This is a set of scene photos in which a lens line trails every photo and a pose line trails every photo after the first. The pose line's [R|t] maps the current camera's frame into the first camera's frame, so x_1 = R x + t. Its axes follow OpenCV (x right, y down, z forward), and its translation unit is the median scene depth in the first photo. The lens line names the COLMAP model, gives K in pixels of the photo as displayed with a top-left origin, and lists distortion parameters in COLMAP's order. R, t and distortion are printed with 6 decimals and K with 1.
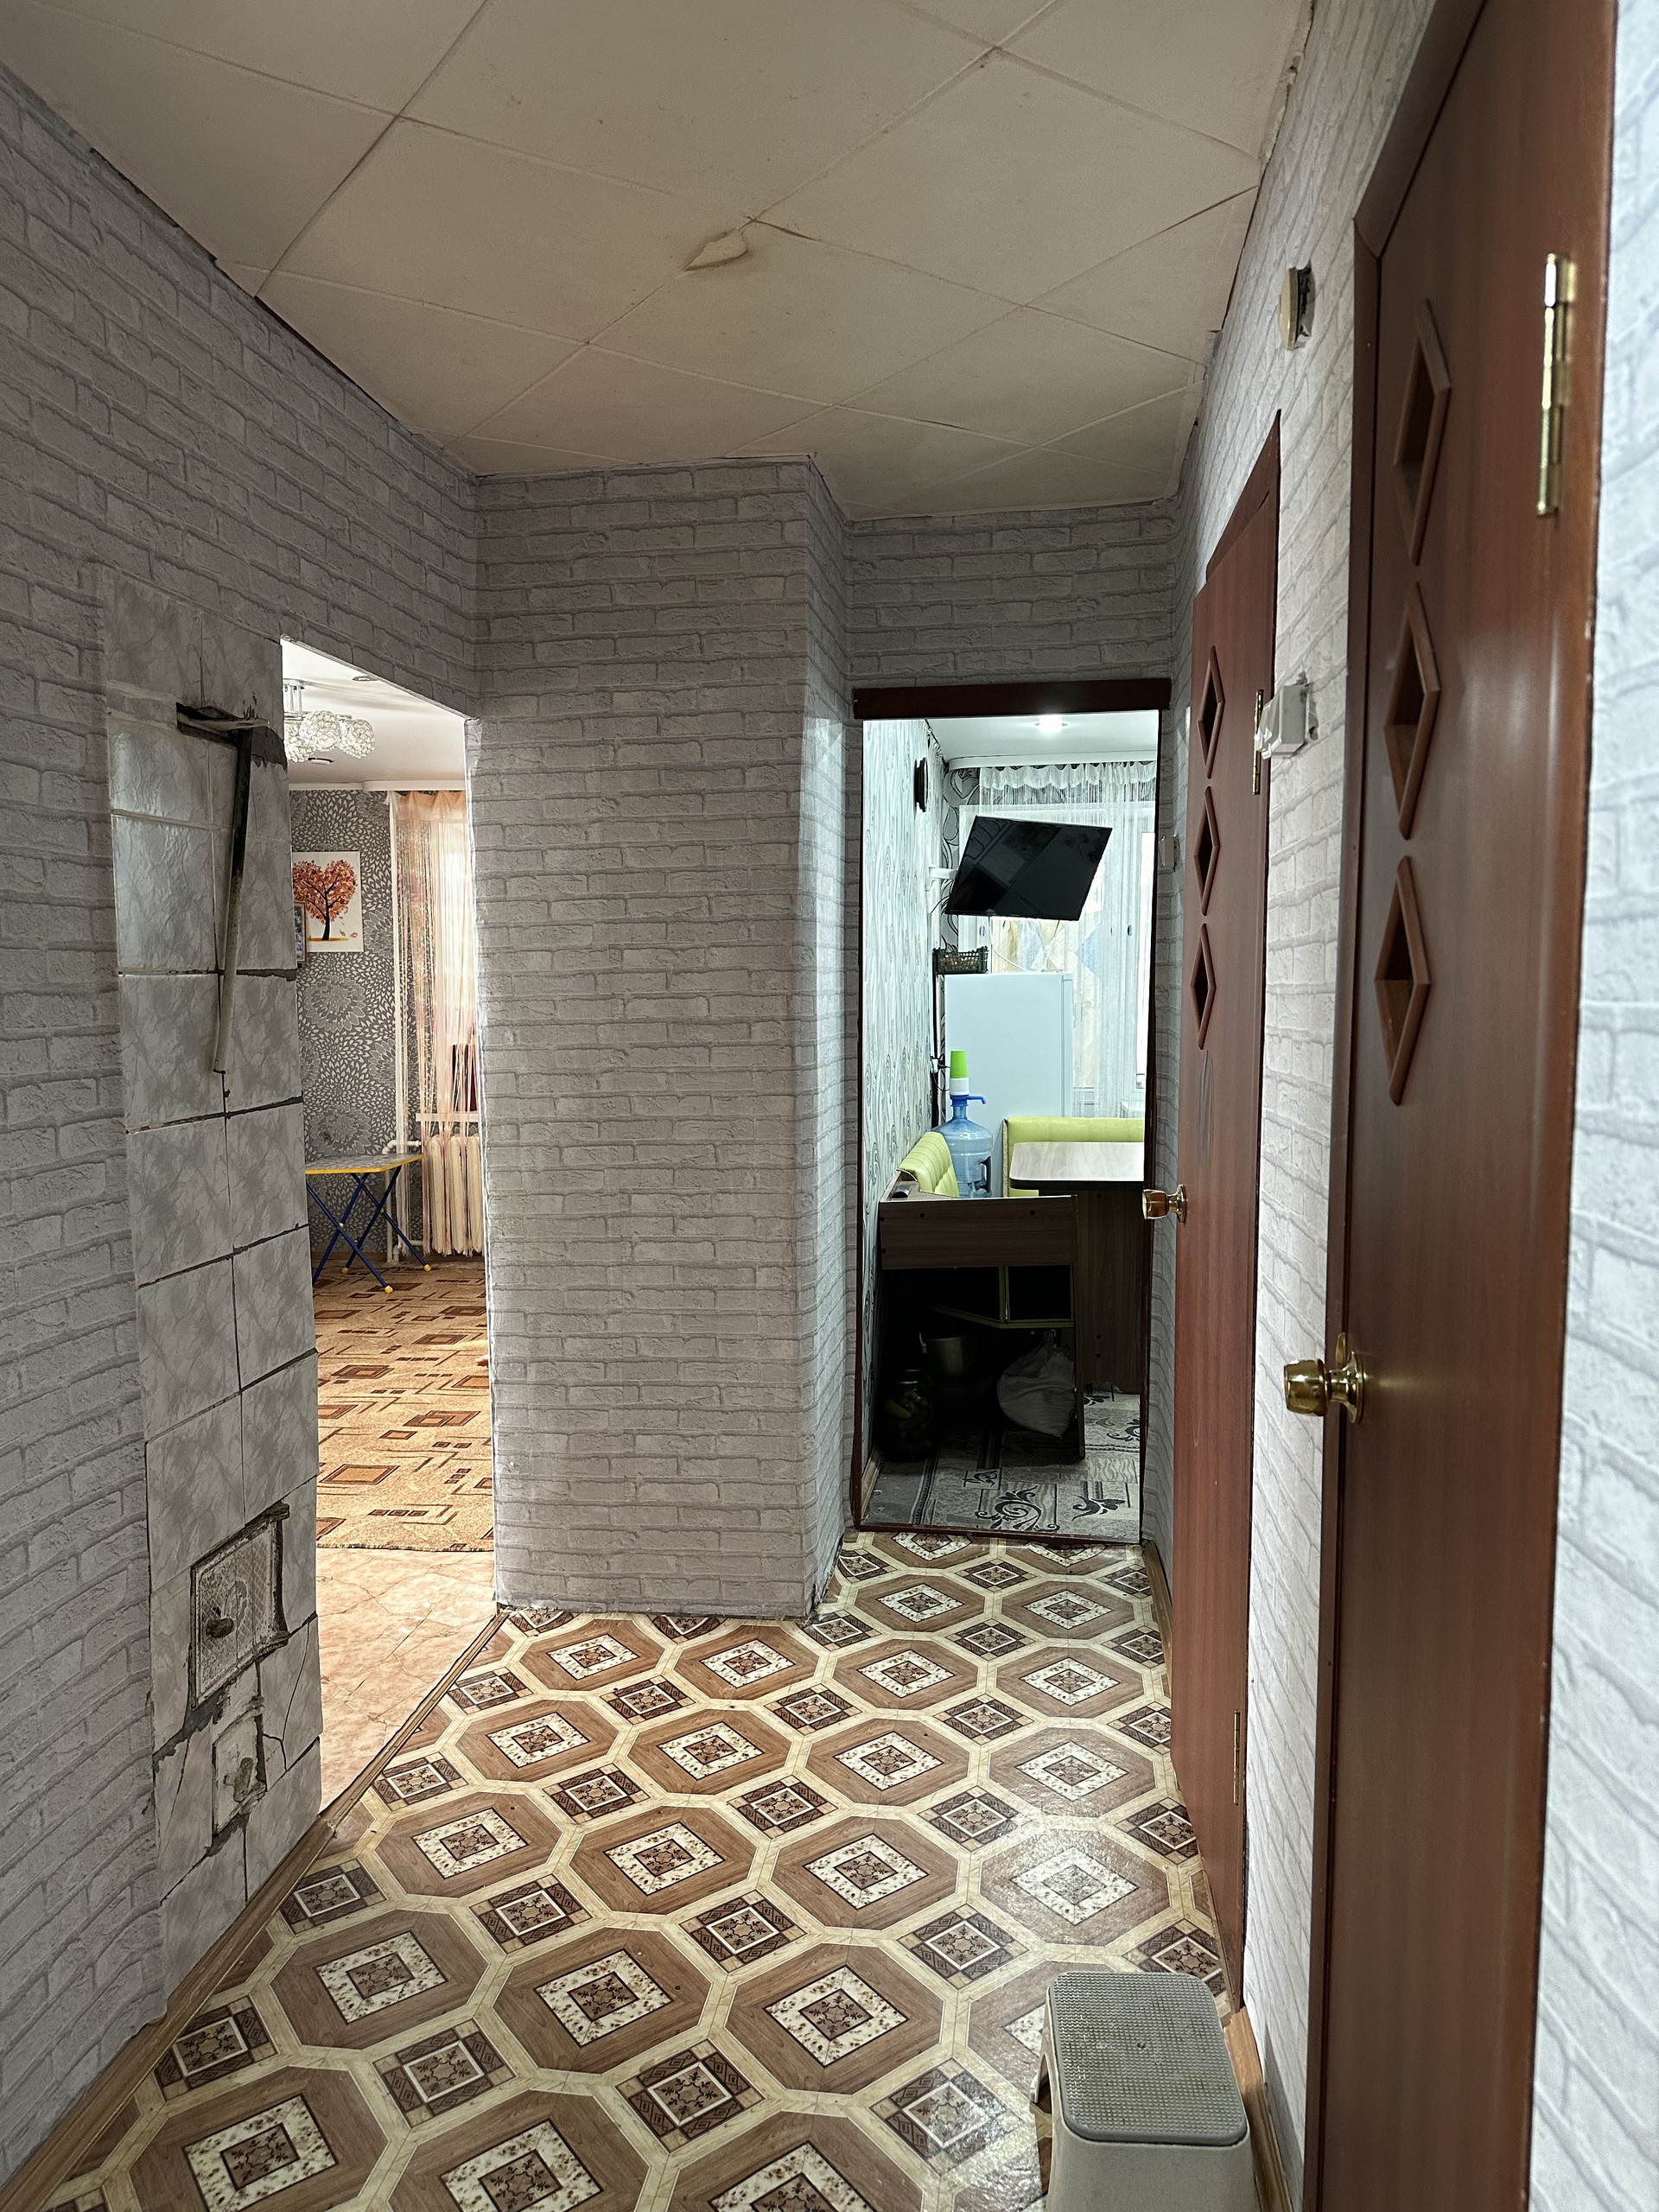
lens RADIAL K [[1587.4, 0, 829.5], [0, 1587.4, 1106.0], [0, 0, 1]] dist [0.149790, -0.155971]
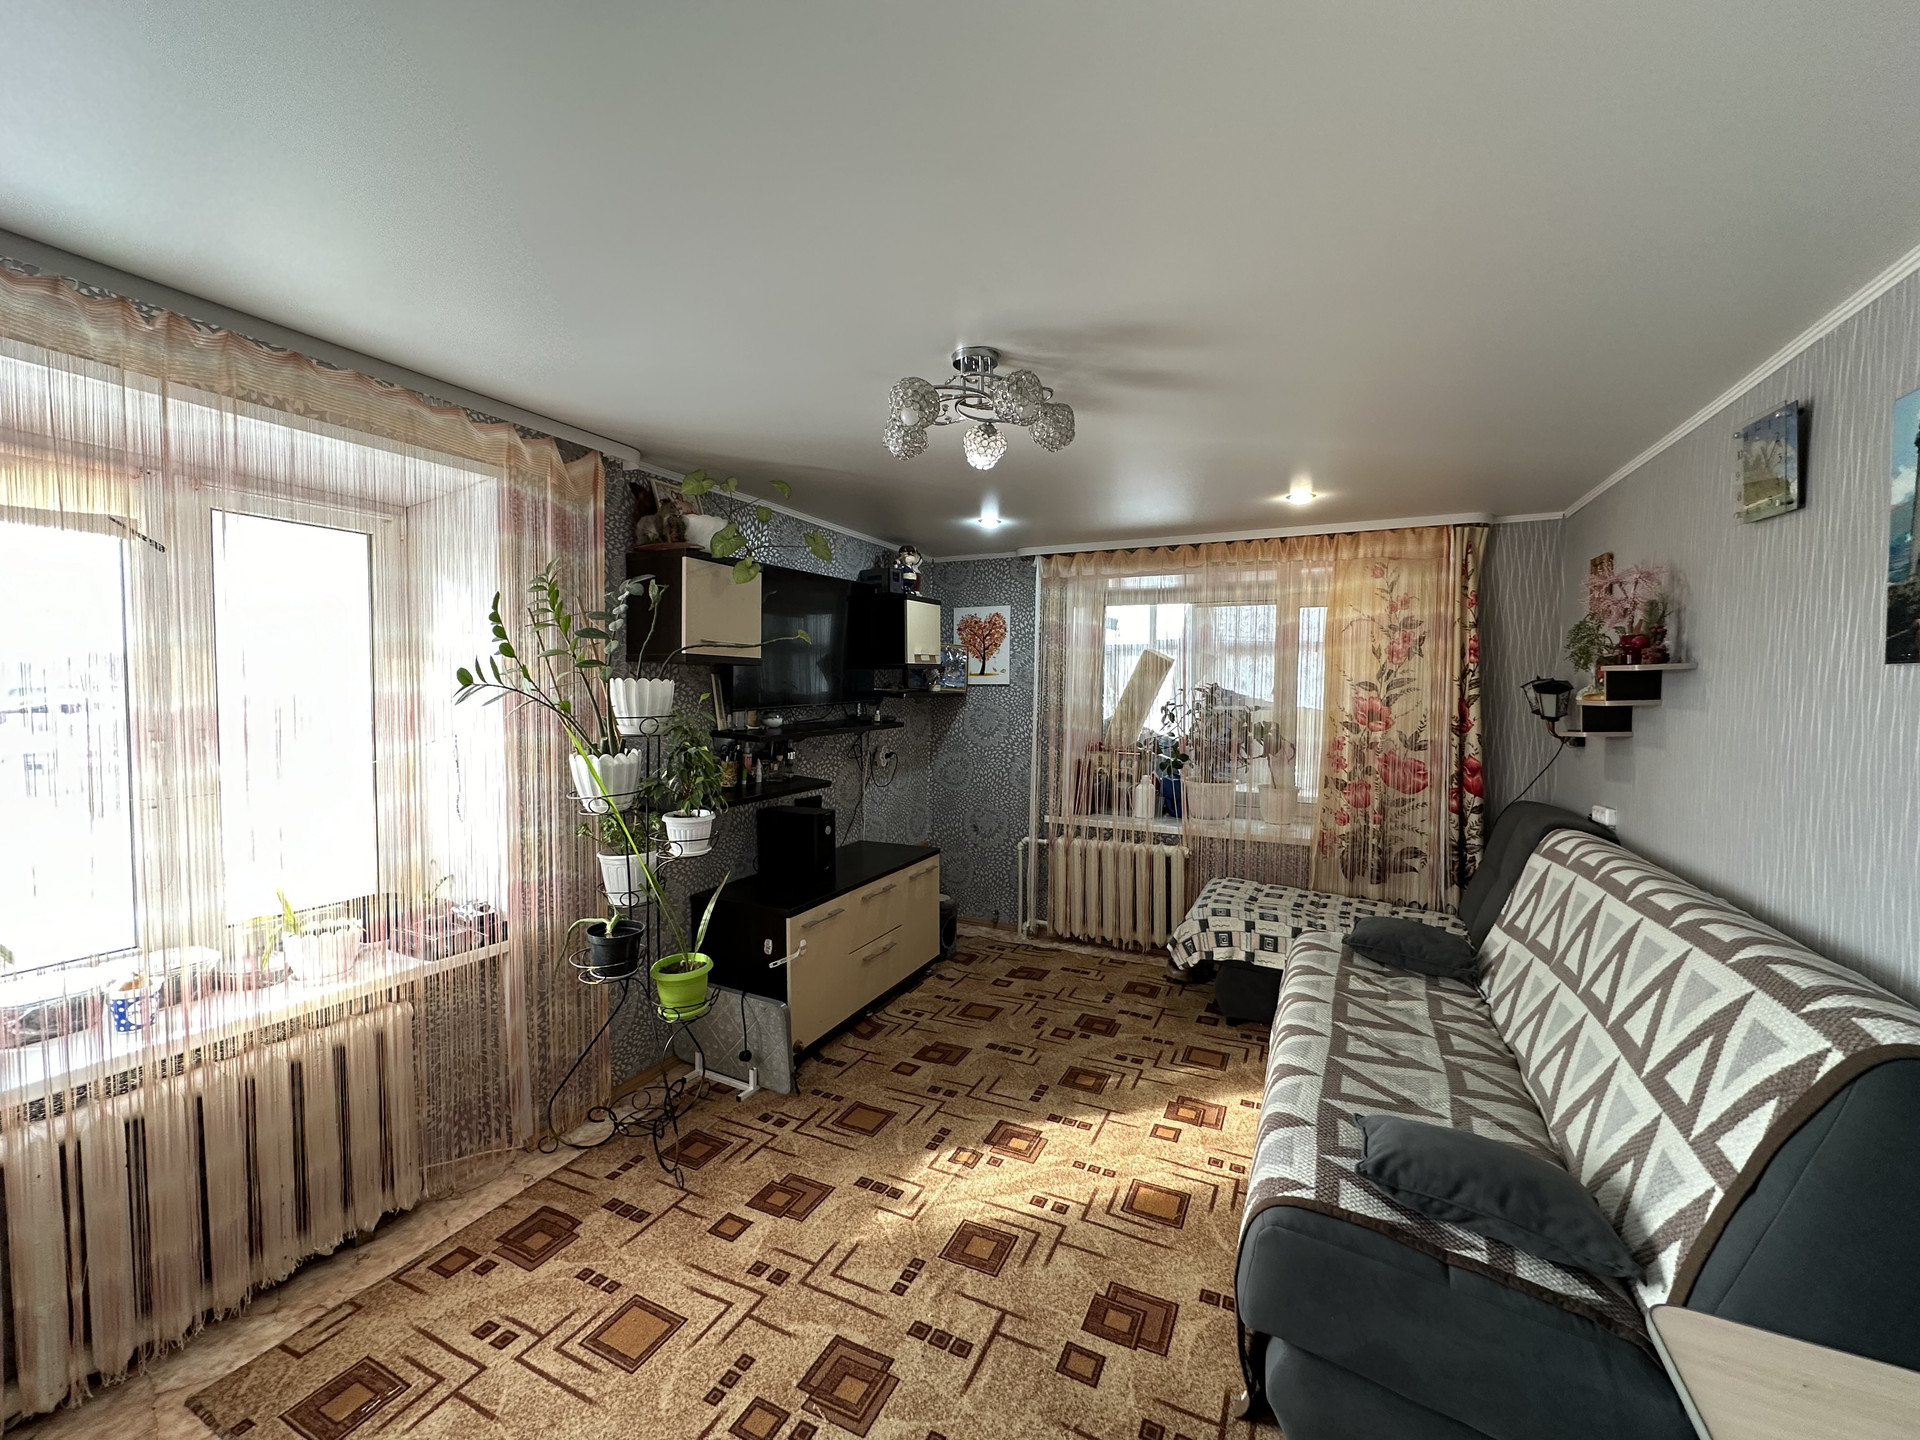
lens RADIAL K [[788.0, 0, 960.0], [0, 788.0, 720.0], [0, 0, 1]] dist [0.046667, -0.000299]
pose [[0.952781, 0.026424, -0.302508, -0.140162], [-0.042750, 0.997957, -0.047475, -0.037169], [0.300635, 0.058165, 0.951964, 0.405116]]
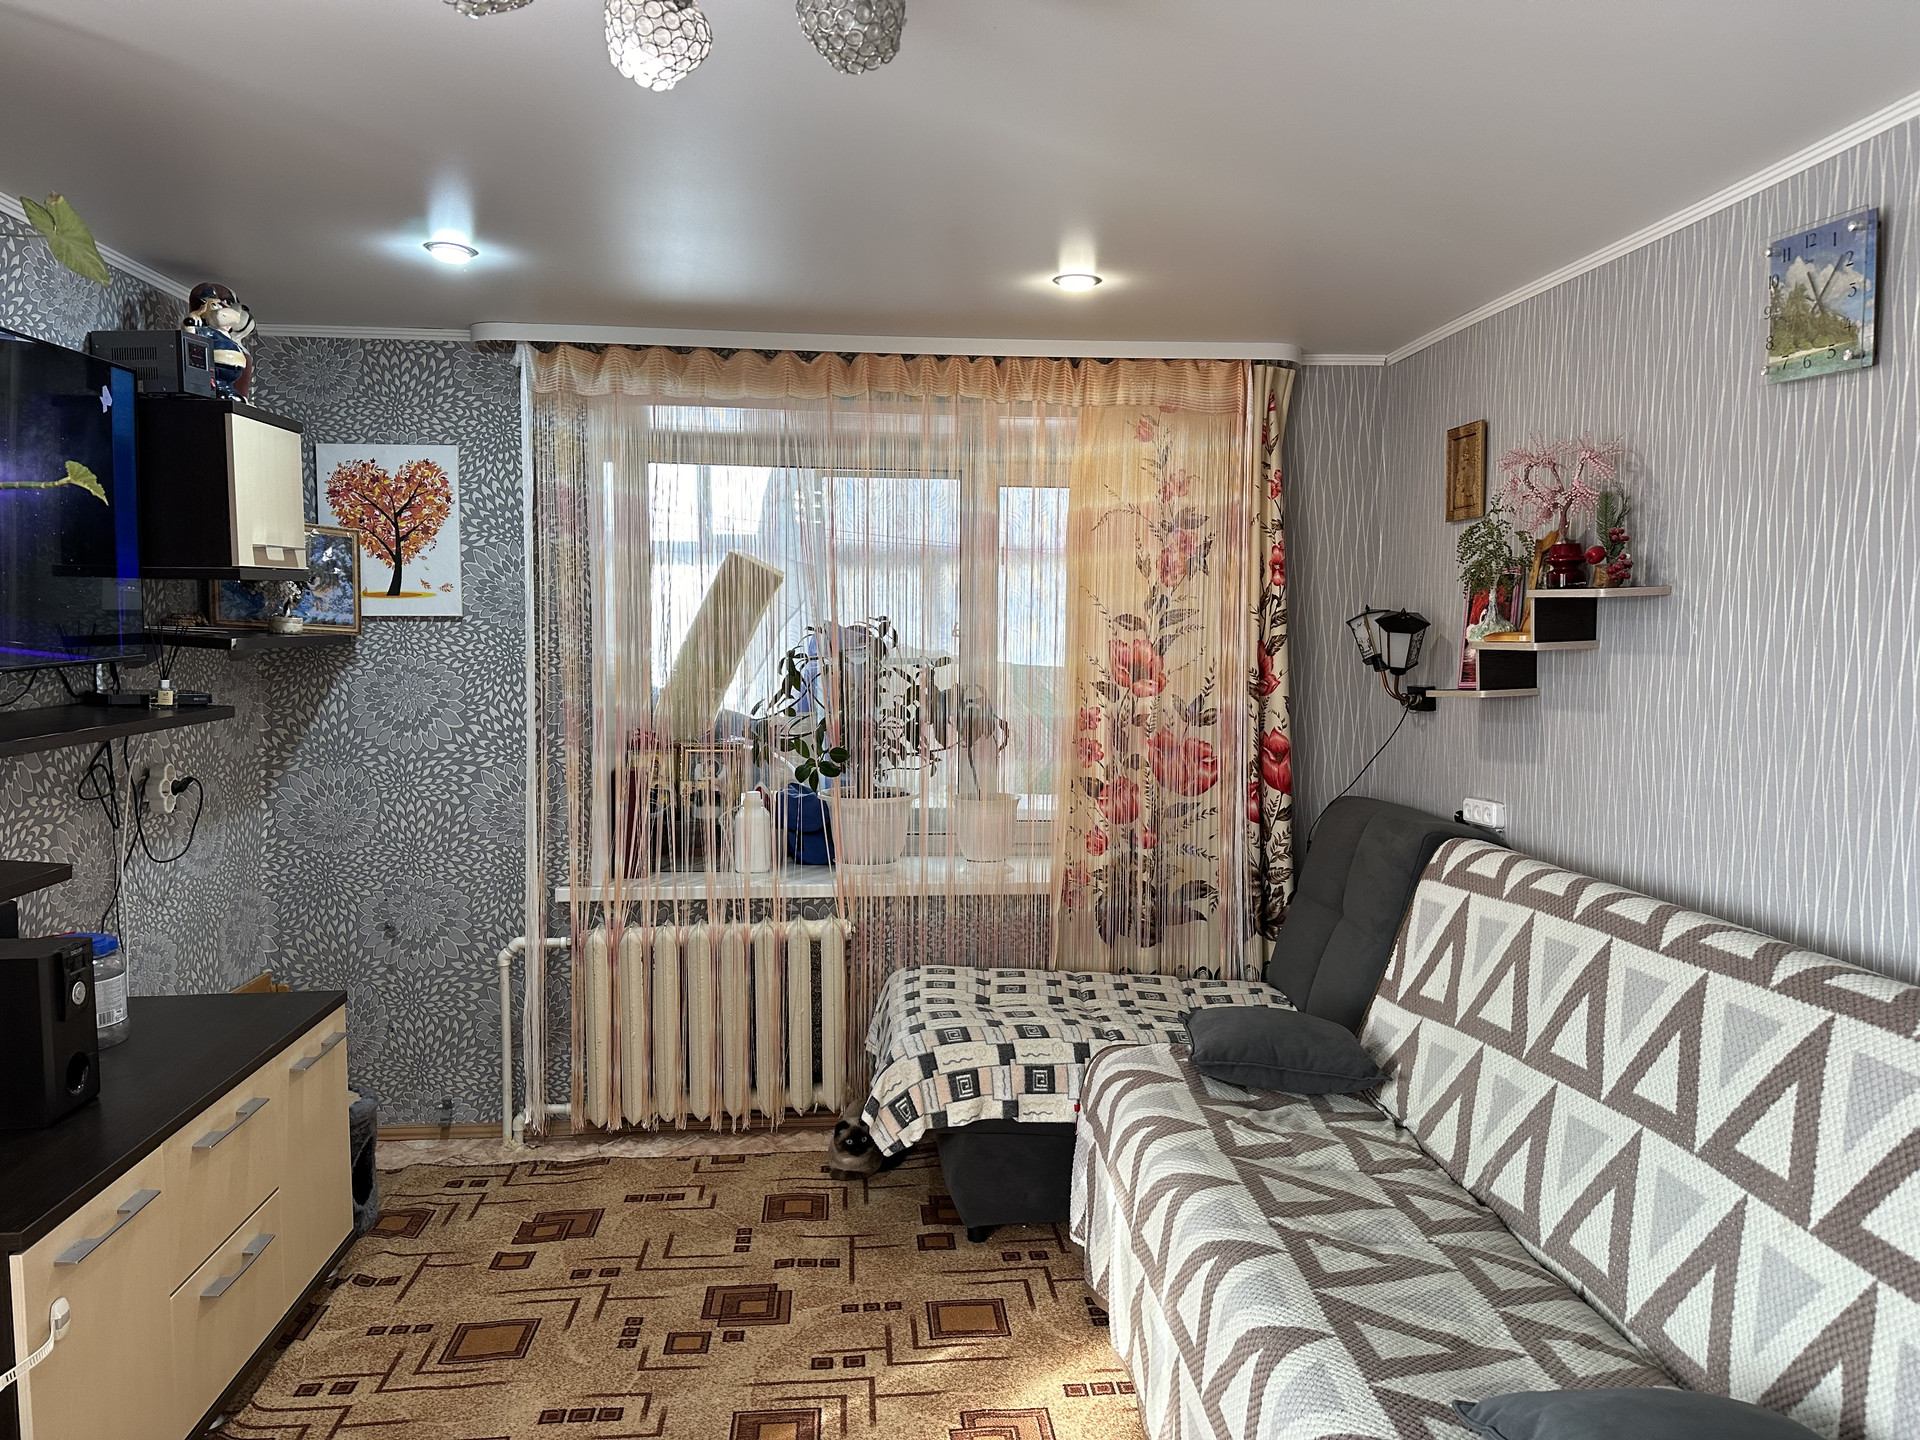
lens RADIAL K [[1377.9, 0, 960.0], [0, 1377.9, 720.0], [0, 0, 1]] dist [0.149790, -0.155971]
pose [[0.976202, -0.003514, 0.216836, -0.224314], [0.009722, 0.999573, -0.027569, -0.042125], [-0.216647, 0.029021, 0.975819, 0.462170]]
